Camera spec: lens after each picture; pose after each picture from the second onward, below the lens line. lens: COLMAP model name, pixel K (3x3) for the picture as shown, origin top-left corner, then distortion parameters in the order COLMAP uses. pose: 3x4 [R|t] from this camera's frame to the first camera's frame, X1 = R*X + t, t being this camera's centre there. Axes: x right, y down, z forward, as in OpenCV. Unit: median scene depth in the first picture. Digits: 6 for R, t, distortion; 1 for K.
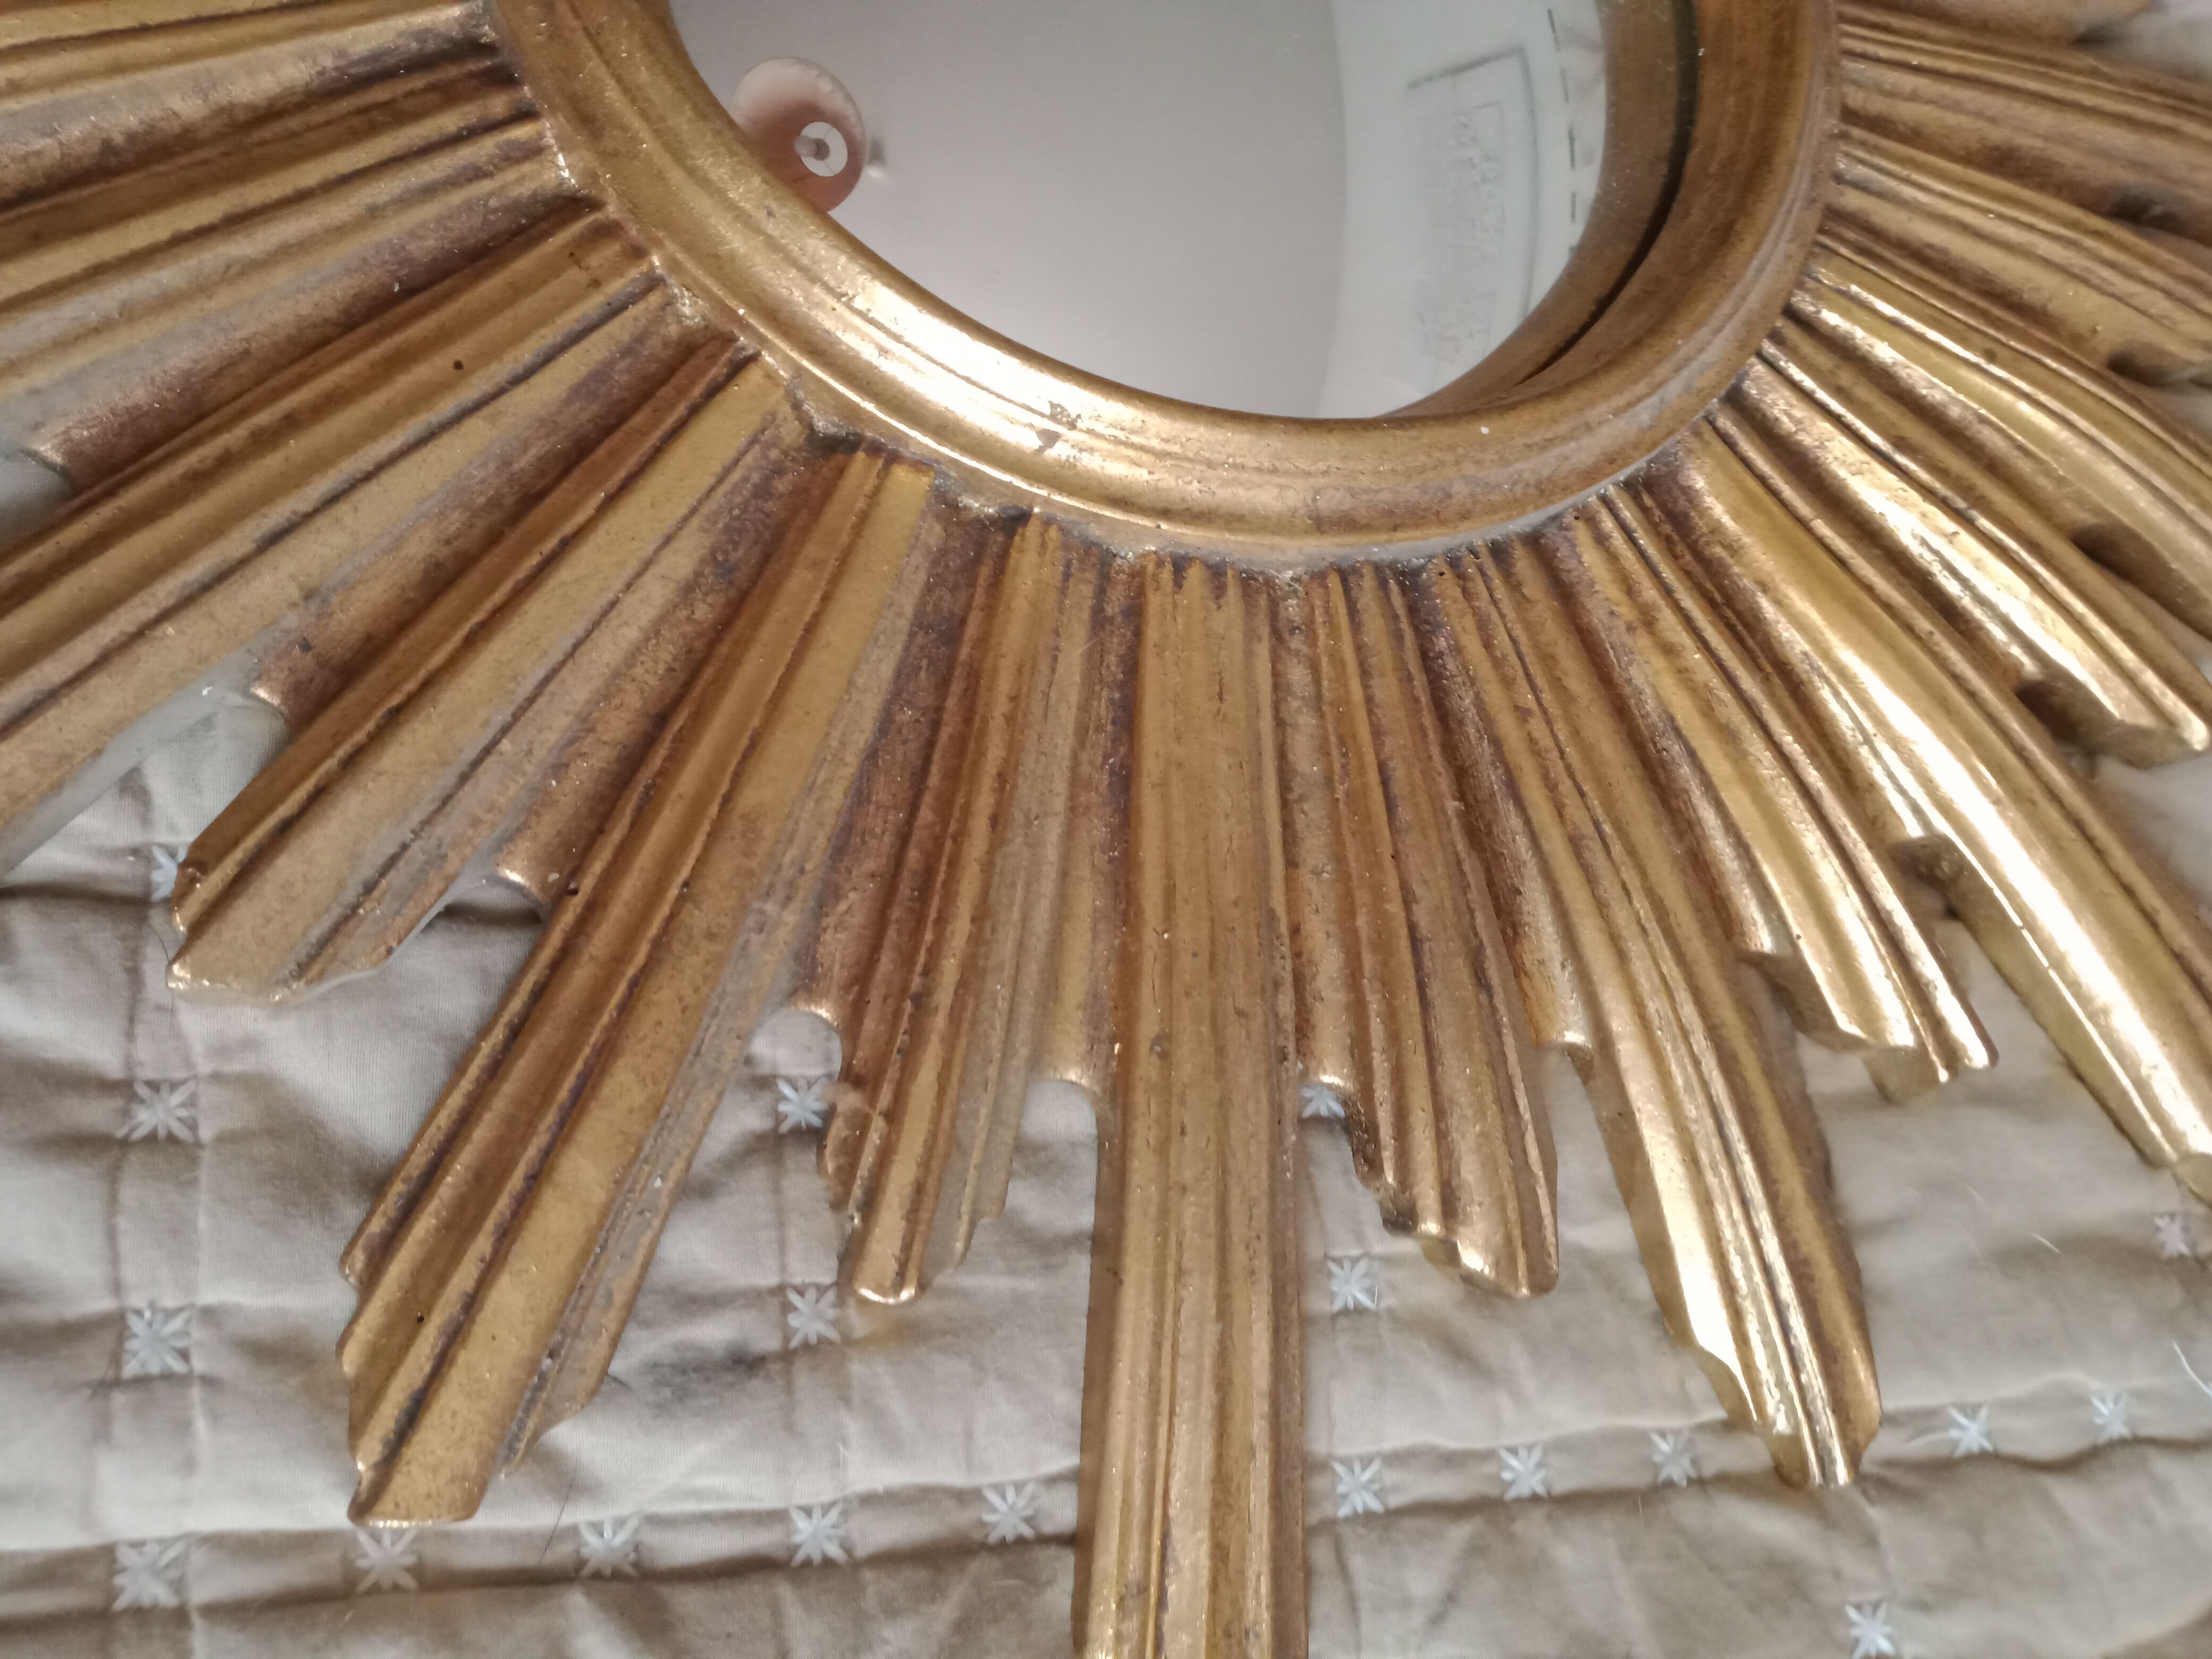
lens RADIAL K [[1714.3, 0, 1106.0], [0, 1714.3, 829.5], [0, 0, 1]] dist [-0.009008, -0.006167]
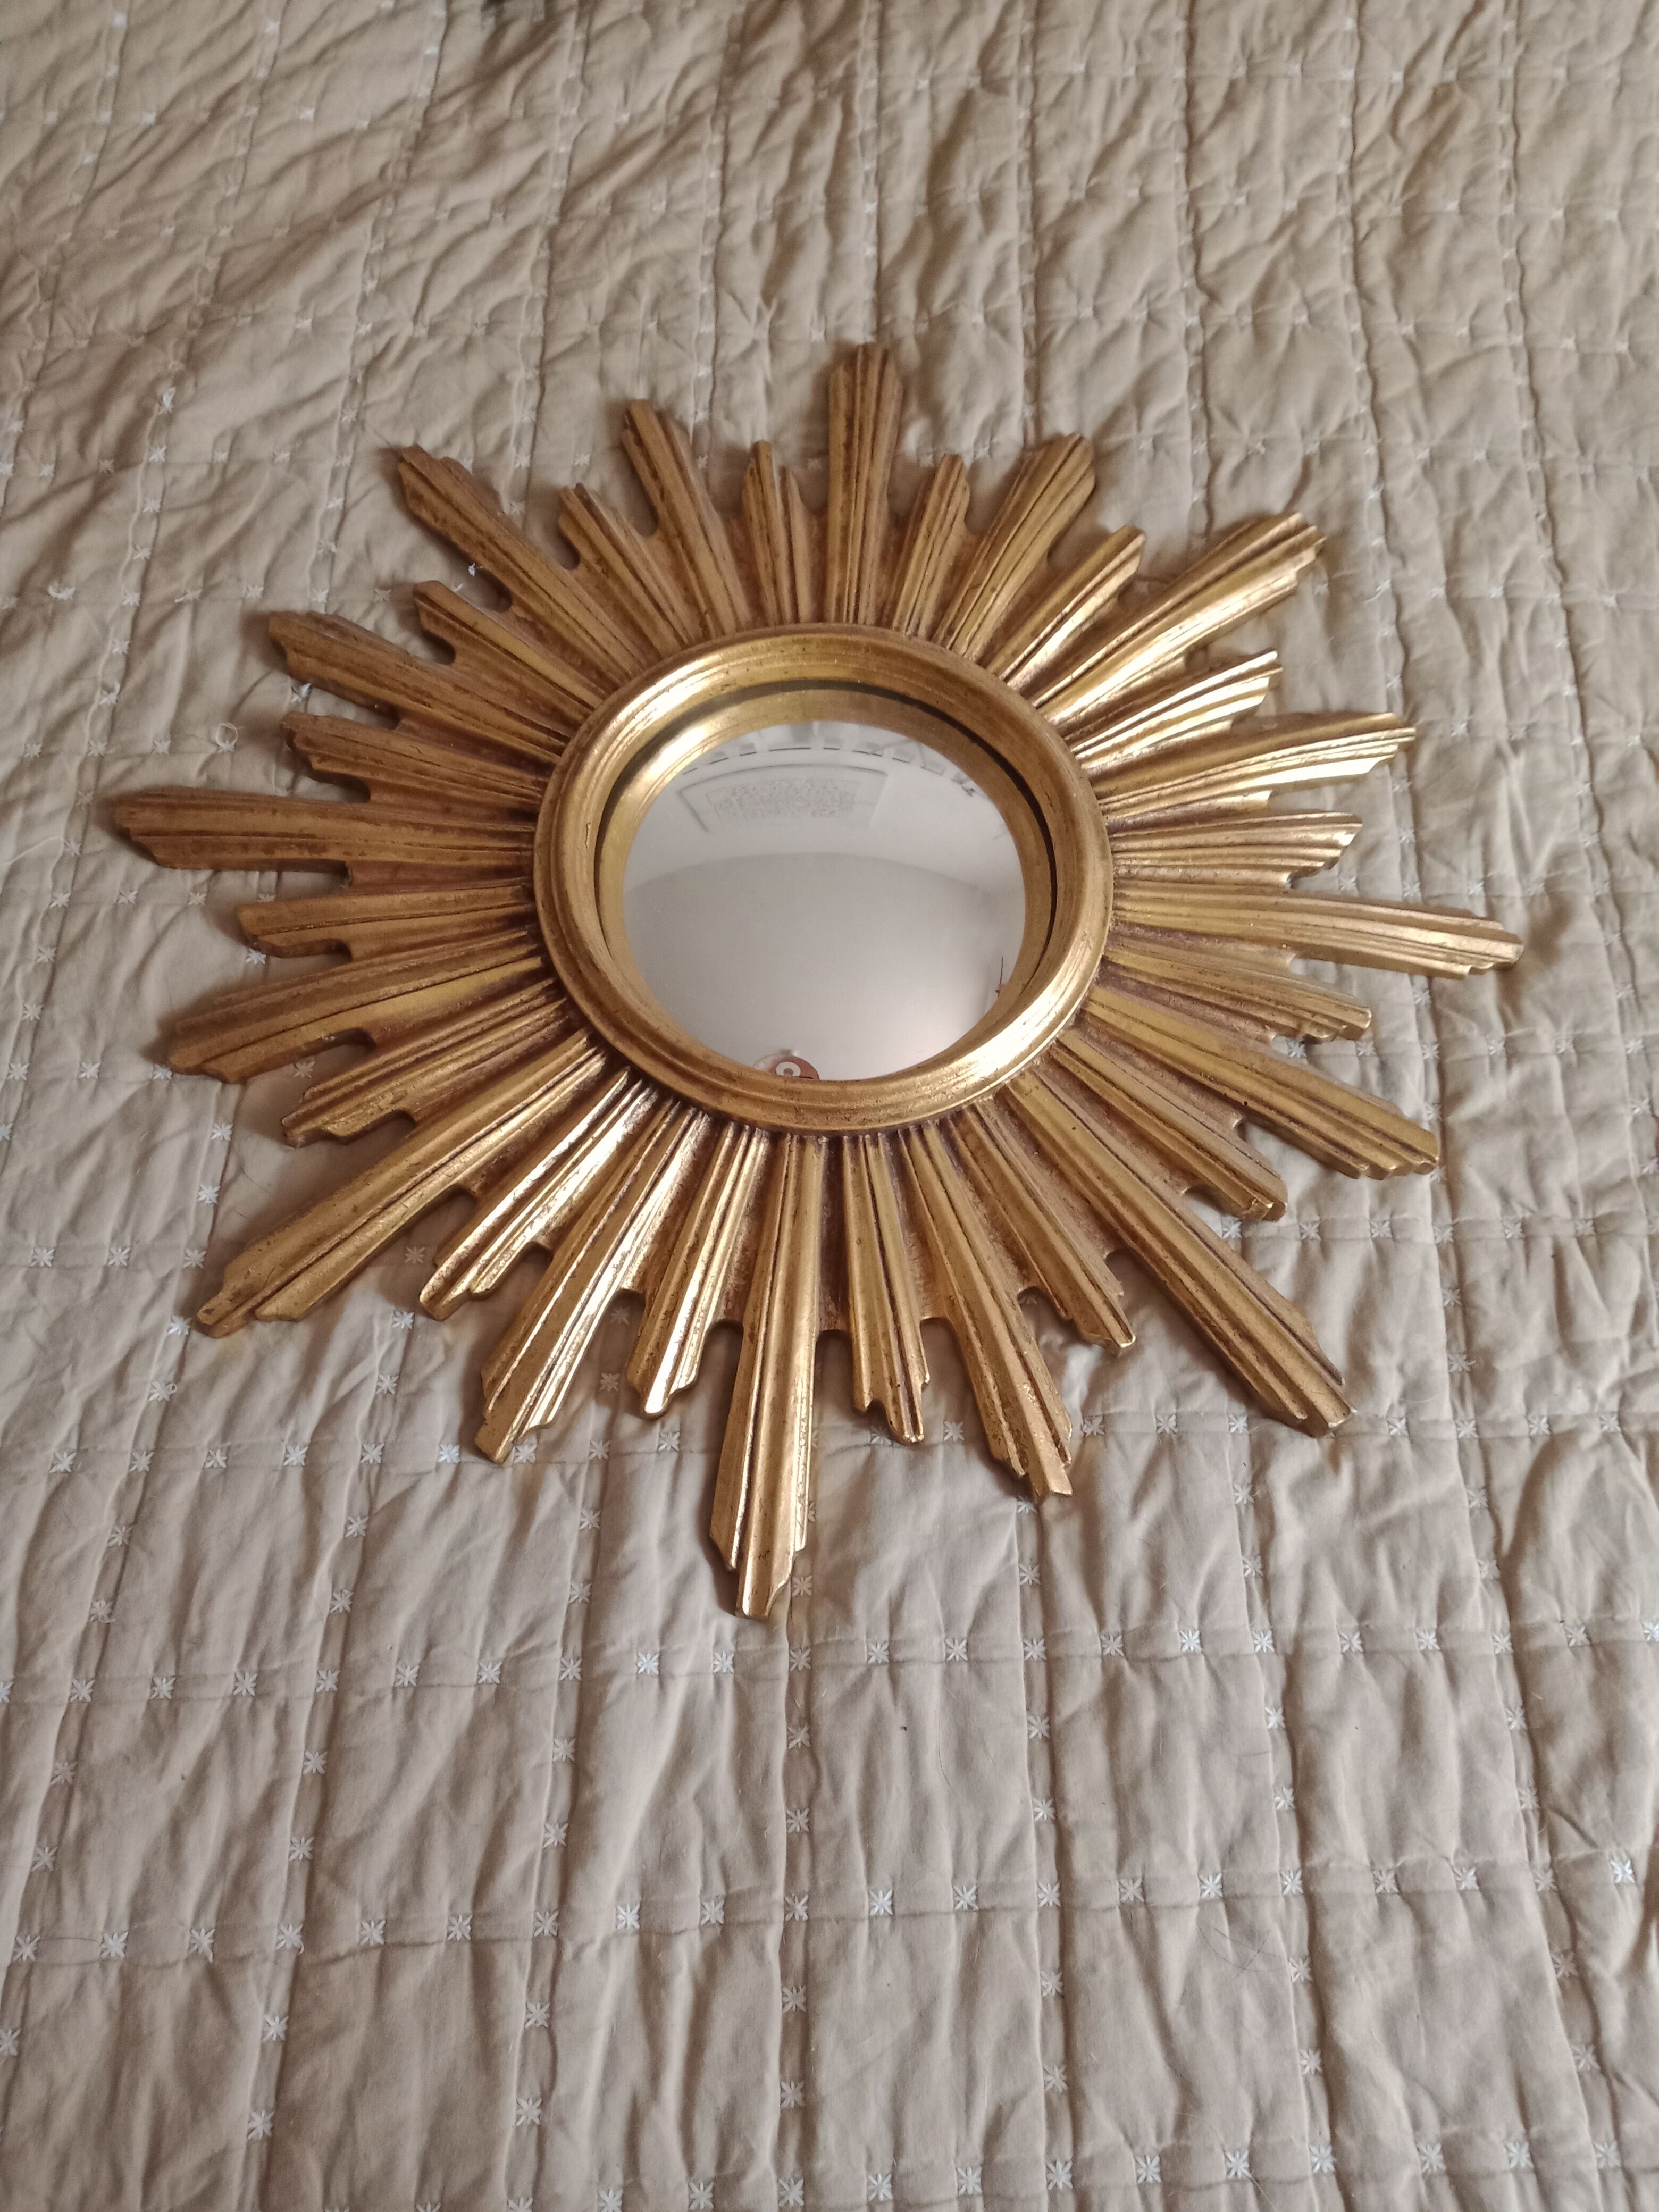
lens RADIAL K [[1751.0, 0, 829.5], [0, 1751.0, 1106.0], [0, 0, 1]] dist [0.042757, 0.005359]
pose [[0.084816, -0.990271, 0.110312, -0.633005], [0.959797, 0.110929, 0.257846, -1.303098], [-0.267574, 0.084008, 0.959868, -1.598885]]
